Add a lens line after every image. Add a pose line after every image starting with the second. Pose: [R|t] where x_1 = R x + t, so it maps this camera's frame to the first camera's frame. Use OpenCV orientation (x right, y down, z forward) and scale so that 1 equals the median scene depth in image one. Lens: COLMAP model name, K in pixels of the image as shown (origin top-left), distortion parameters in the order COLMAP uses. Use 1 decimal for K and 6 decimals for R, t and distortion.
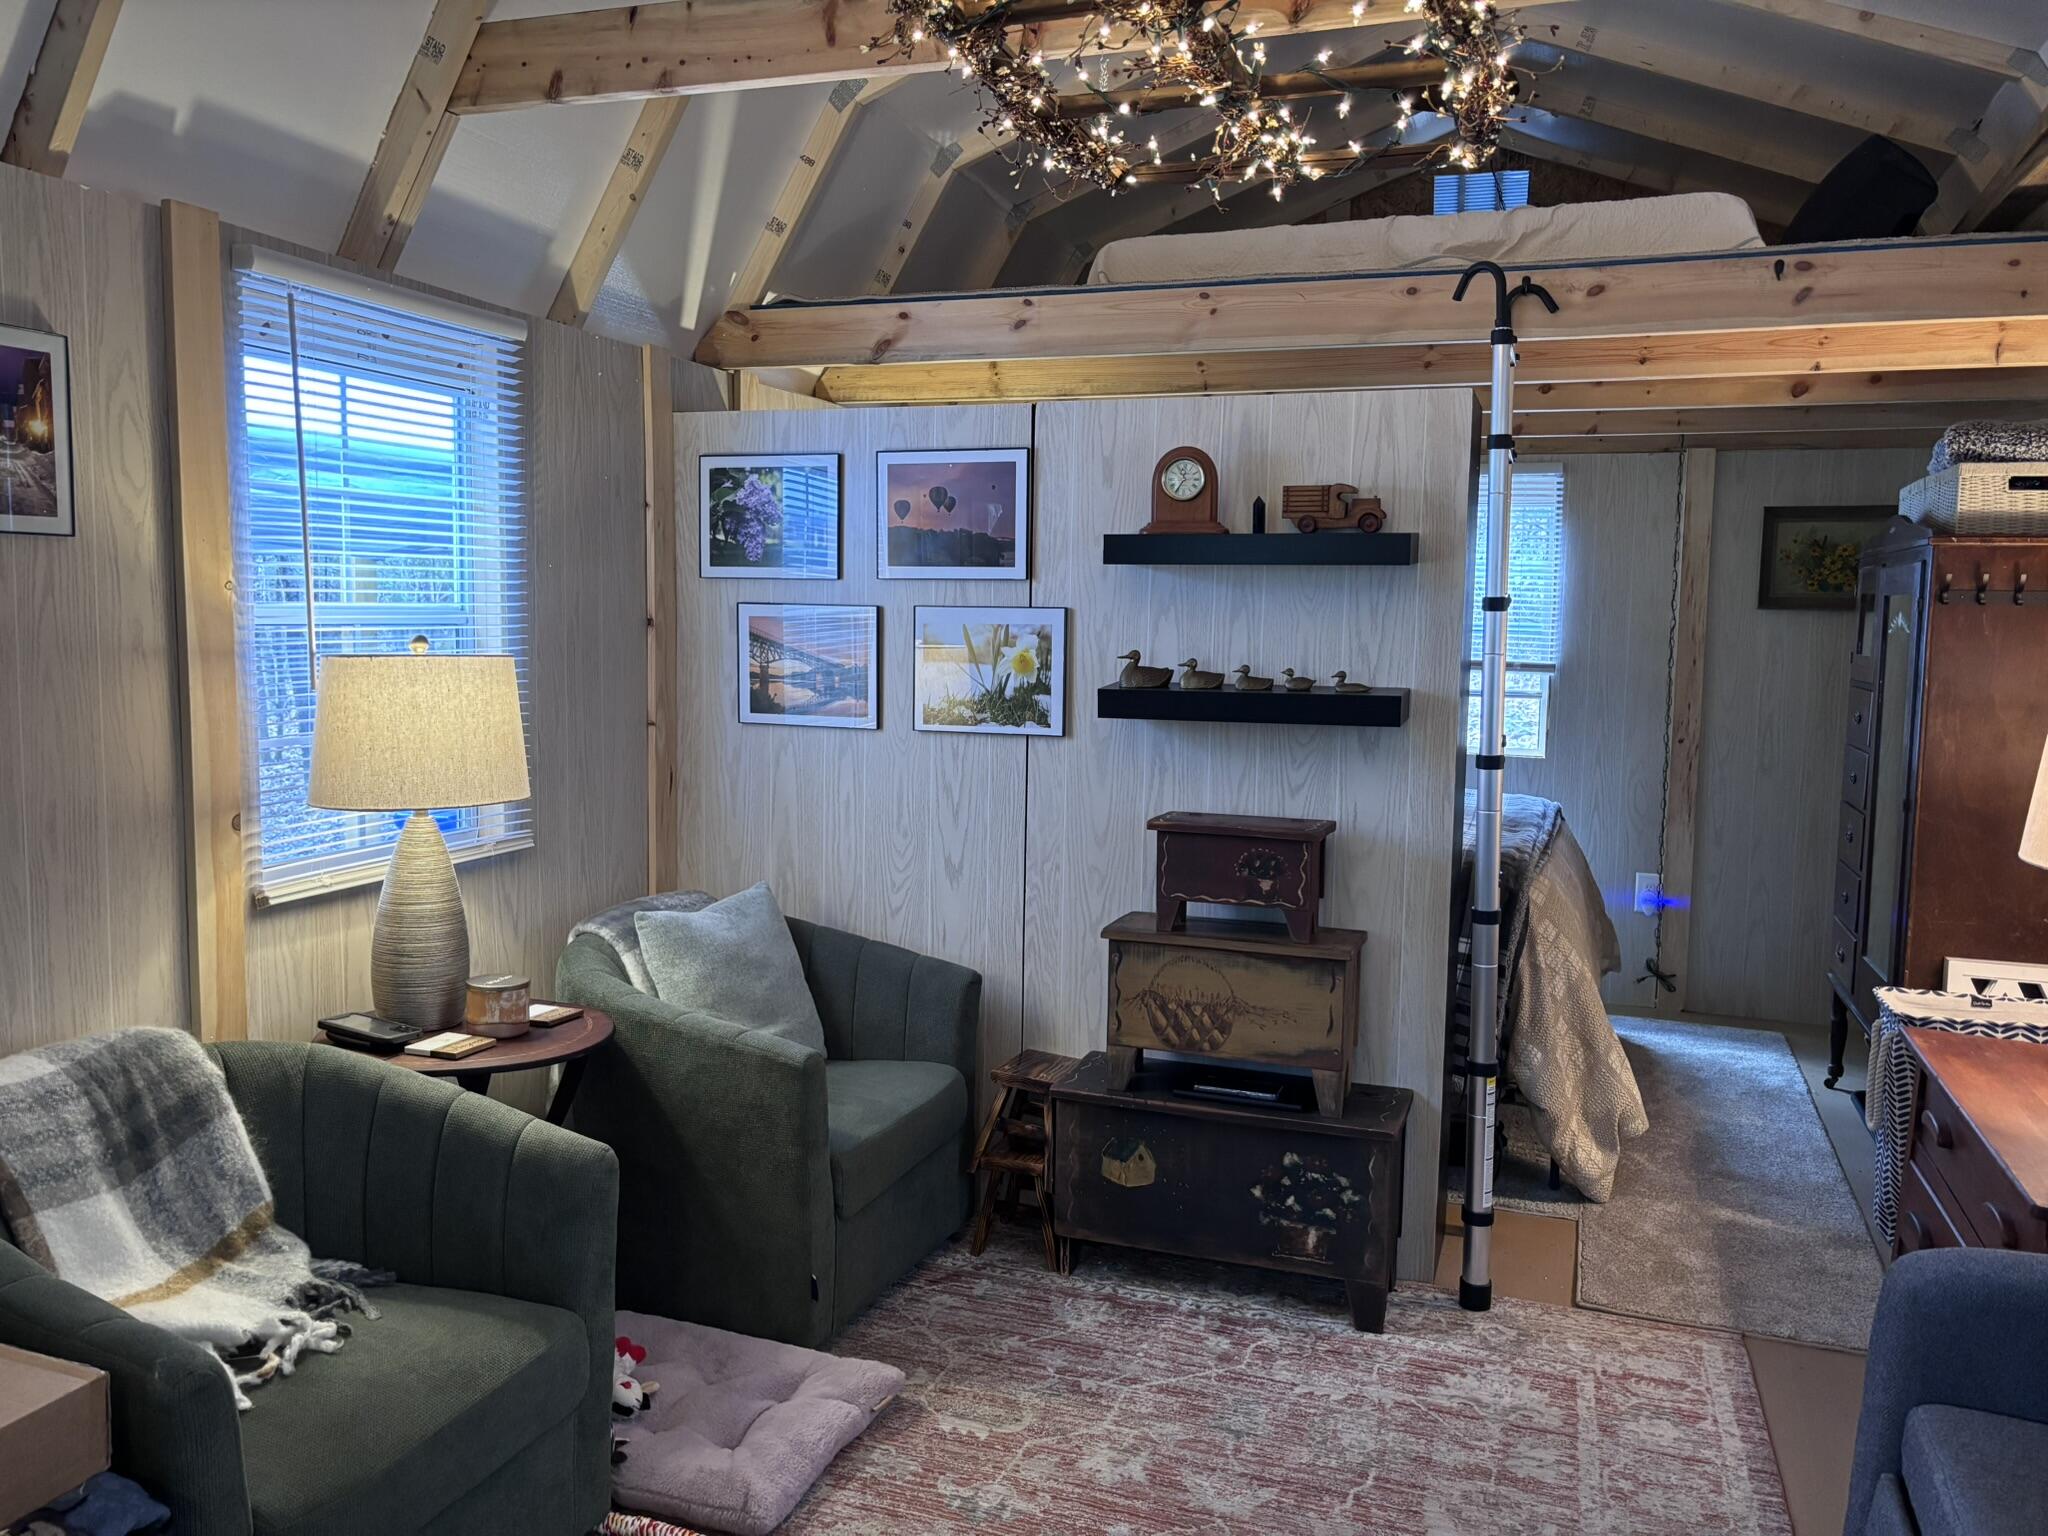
lens RADIAL K [[1530.2, 0, 1024.0], [0, 1530.2, 768.0], [0, 0, 1]] dist [0.047020, -0.050758]
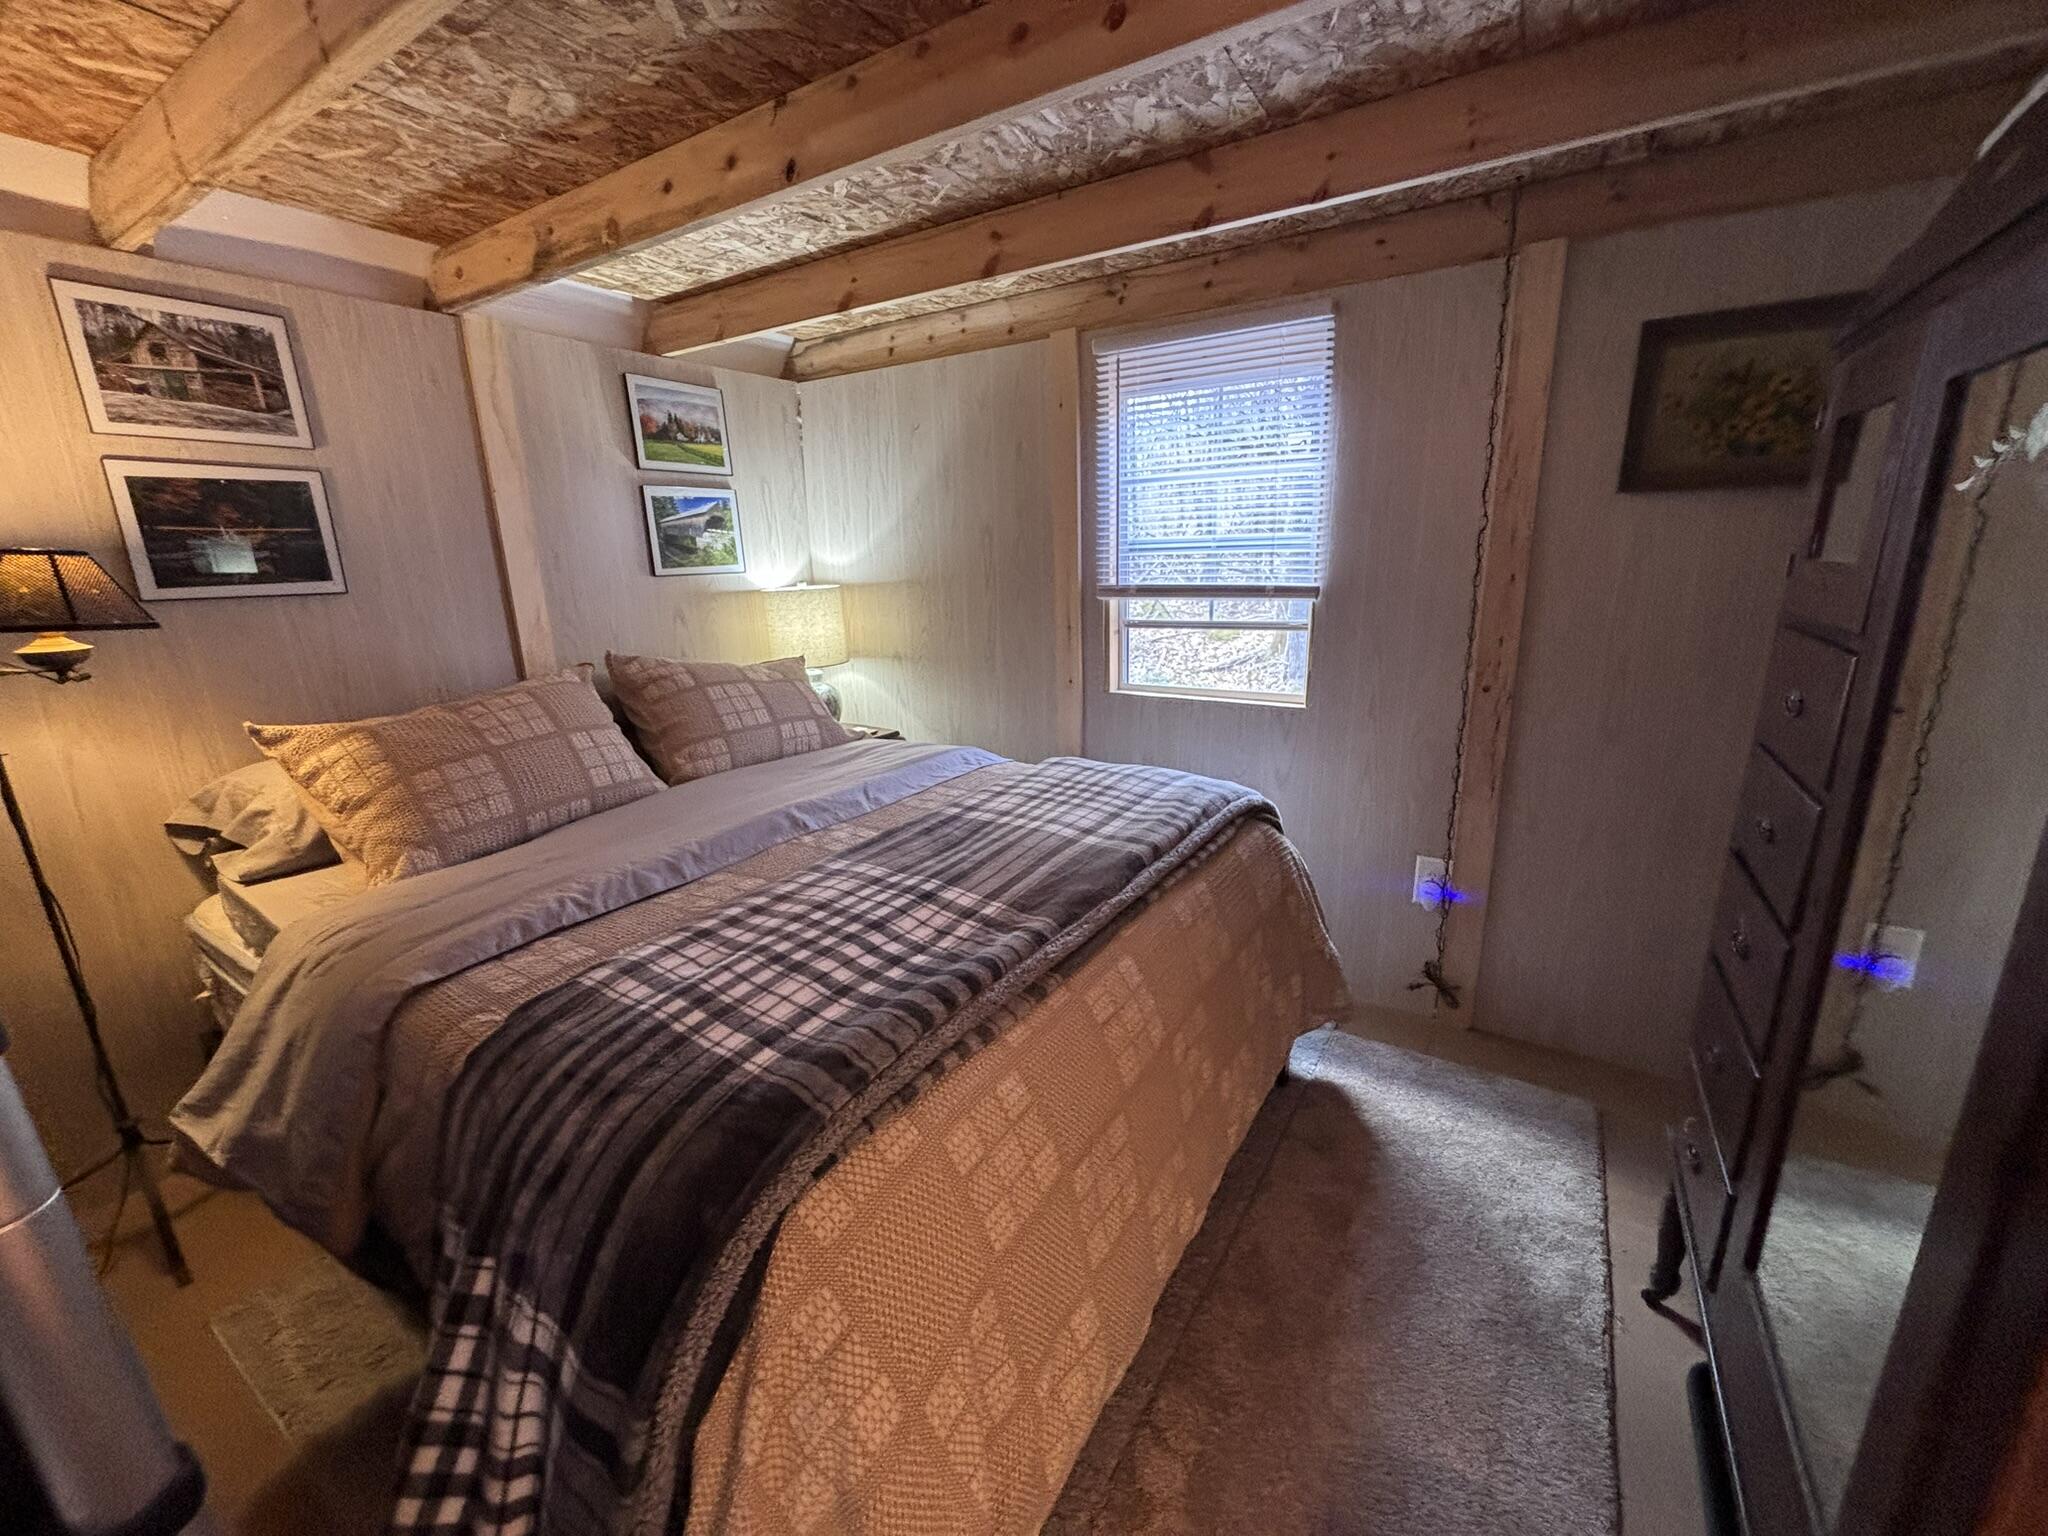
lens RADIAL K [[816.5, 0, 1024.0], [0, 816.5, 768.0], [0, 0, 1]] dist [-0.000221, 0.000536]
pose [[0.975017, 0.013525, -0.221719, 0.300451], [0.022338, 0.987115, 0.158448, -0.046924], [0.221005, -0.159442, 0.962151, 0.576721]]
